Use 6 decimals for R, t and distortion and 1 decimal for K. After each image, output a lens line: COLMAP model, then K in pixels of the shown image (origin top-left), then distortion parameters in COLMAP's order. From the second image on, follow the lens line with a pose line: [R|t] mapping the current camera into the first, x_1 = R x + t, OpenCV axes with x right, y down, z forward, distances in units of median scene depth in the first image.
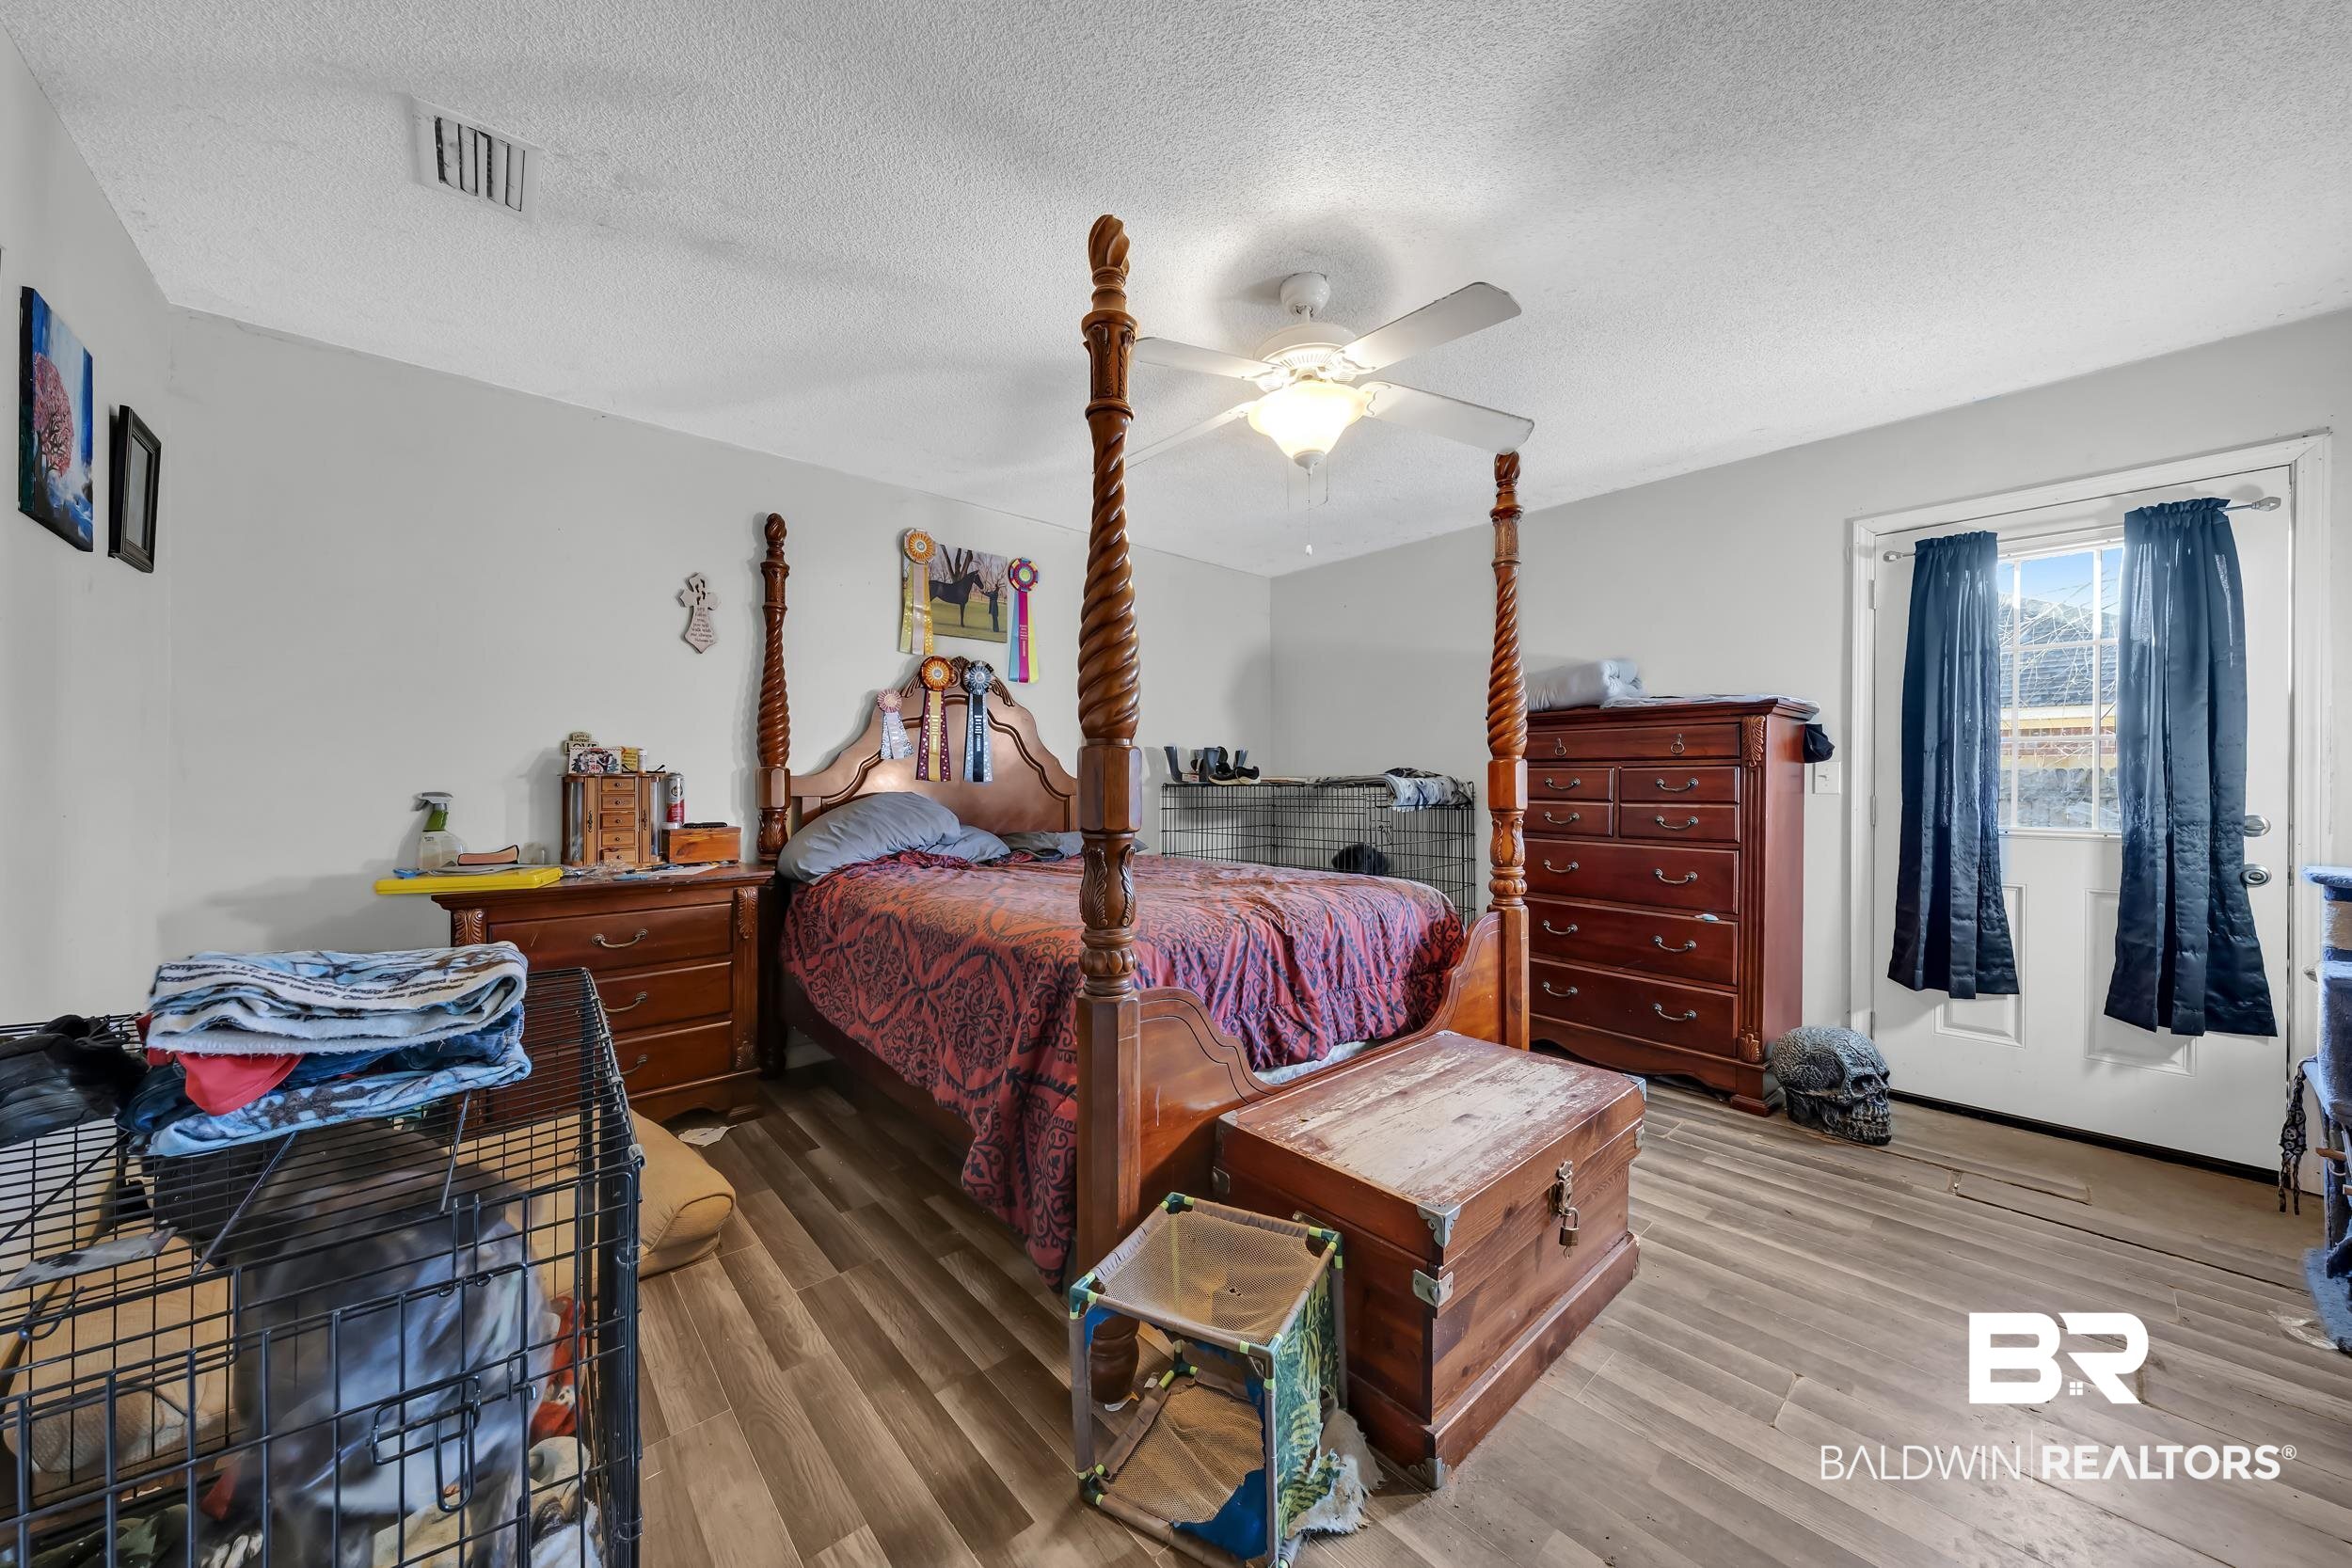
lens RADIAL K [[817.9, 0, 1176.8], [0, 817.9, 791.5], [0, 0, 1]] dist [-0.001739, -0.000021]
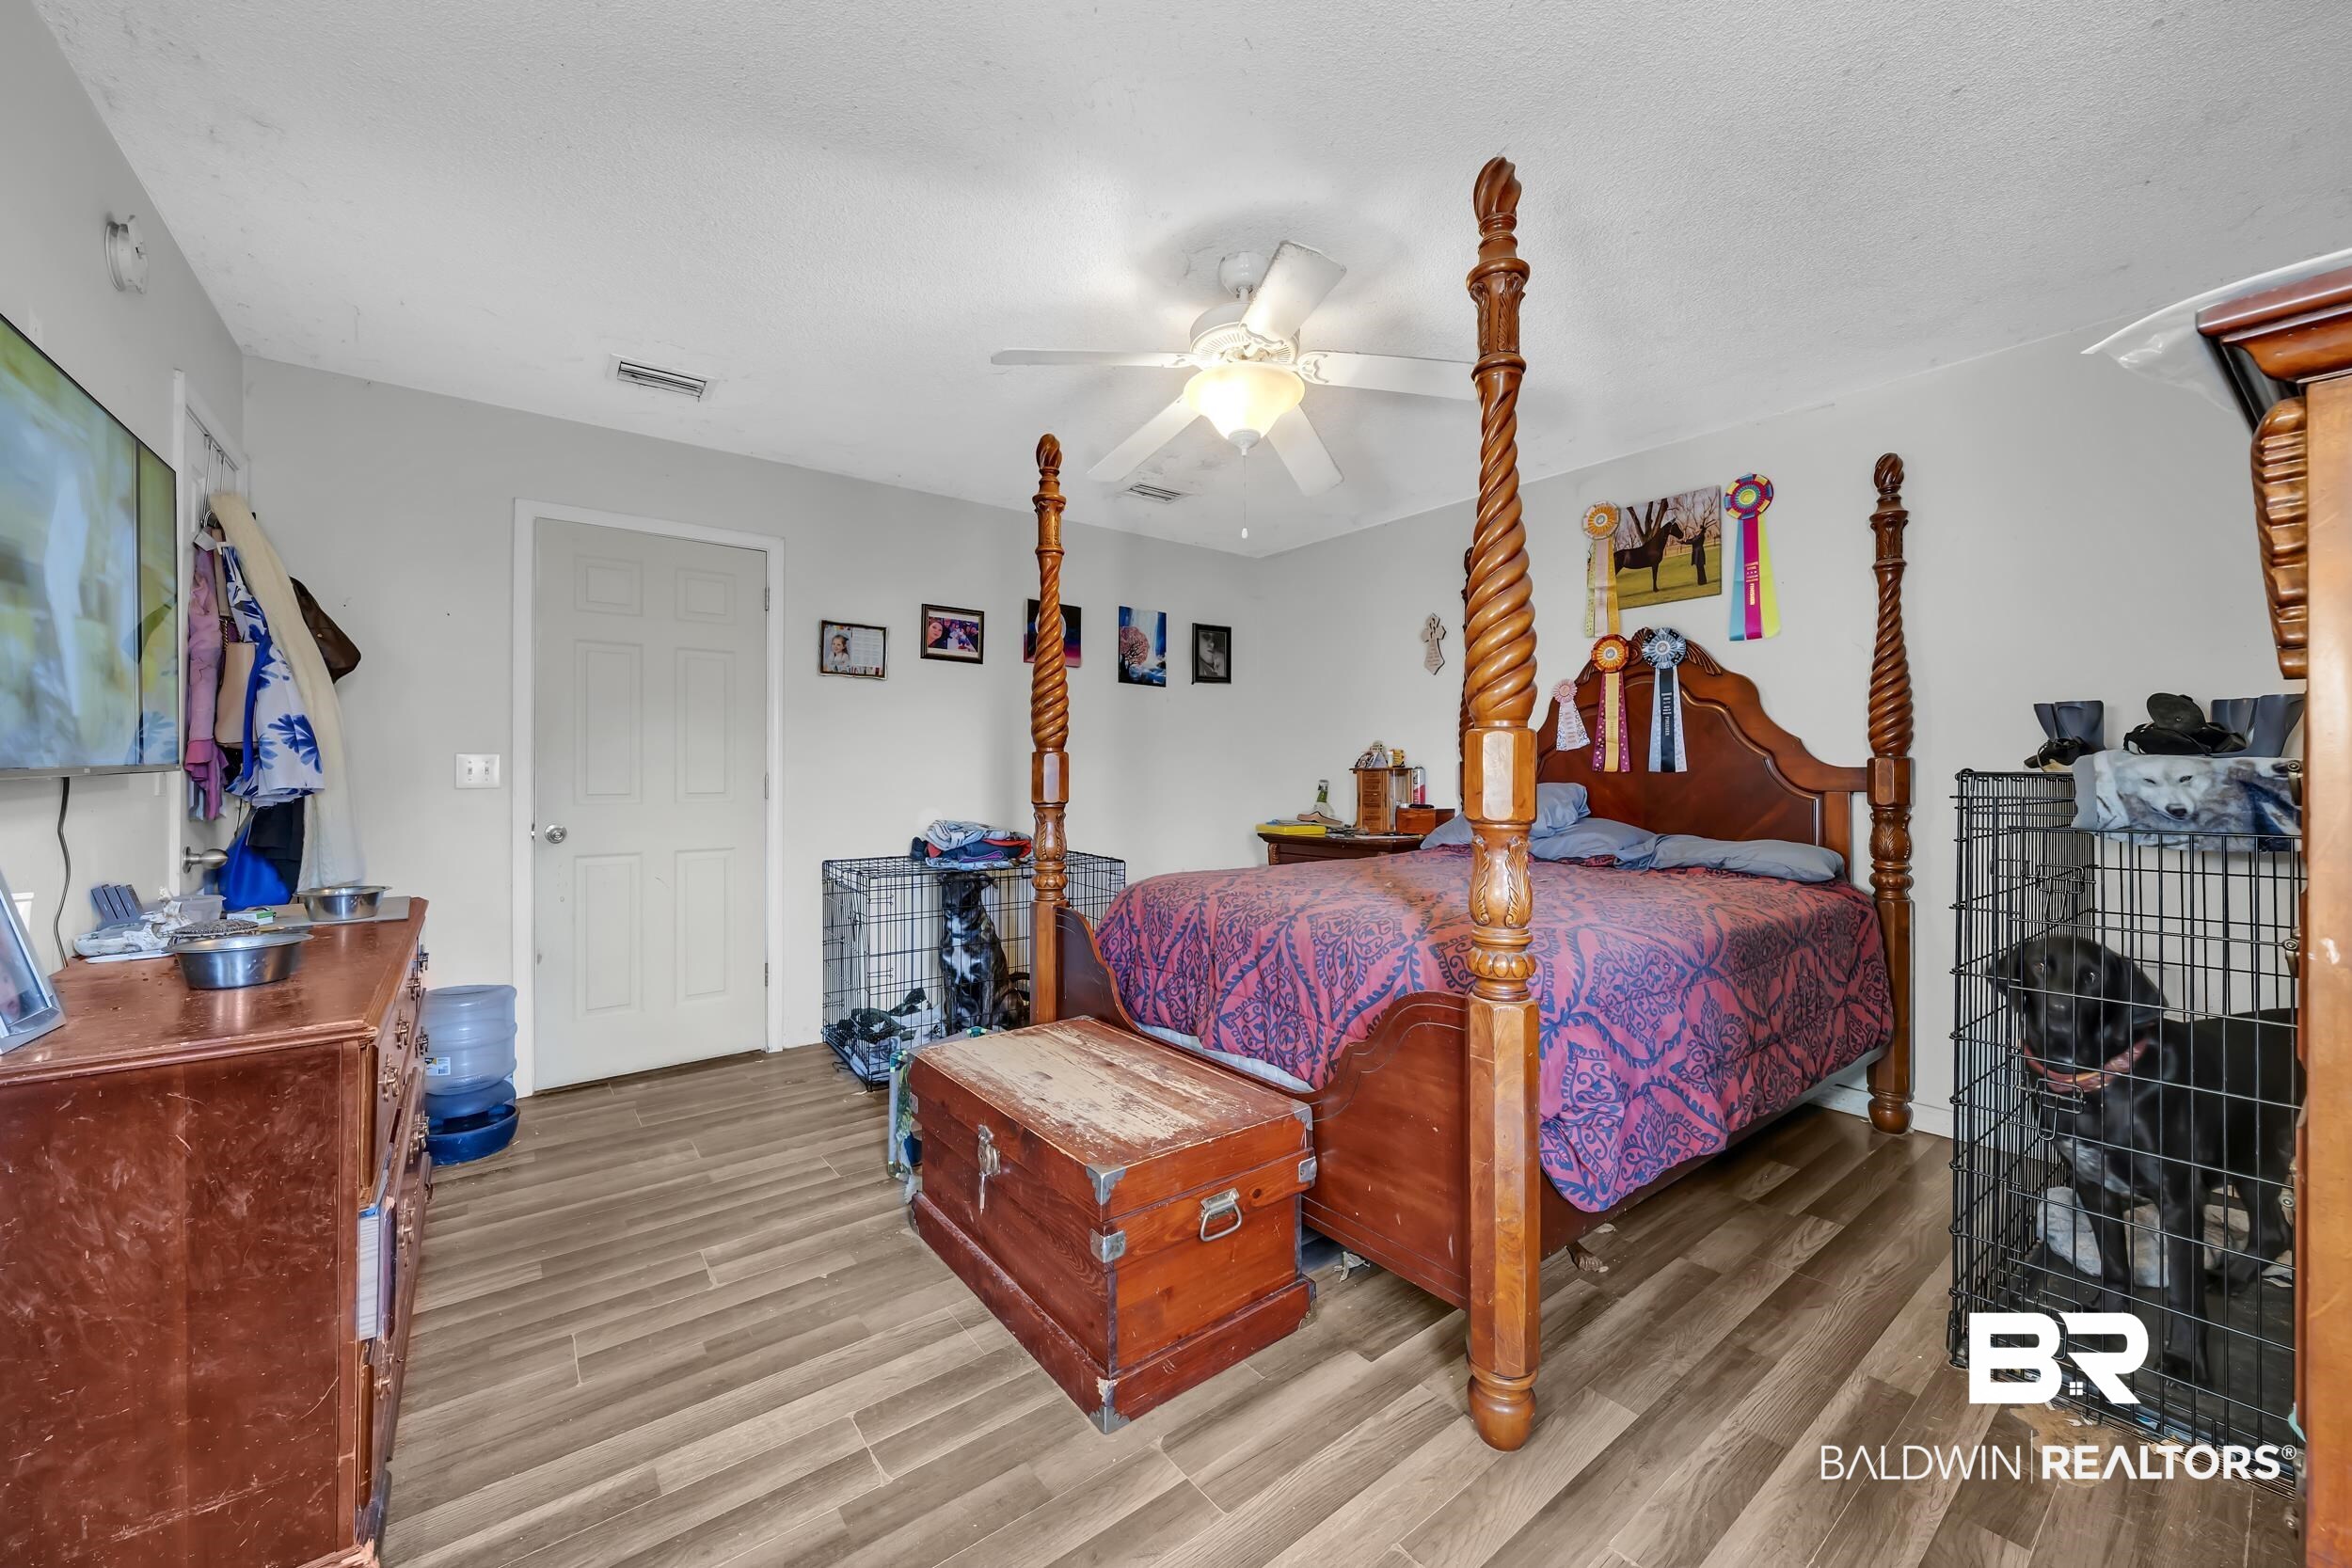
lens RADIAL K [[875.0, 0, 1176.9], [0, 875.0, 770.2], [0, 0, 1]] dist [-0.000039, -0.000011]
pose [[-0.066290, -0.007076, -0.997775, 0.690036], [-0.008545, 0.999942, -0.006524, -0.004049], [0.997764, 0.008094, -0.066346, 0.567246]]
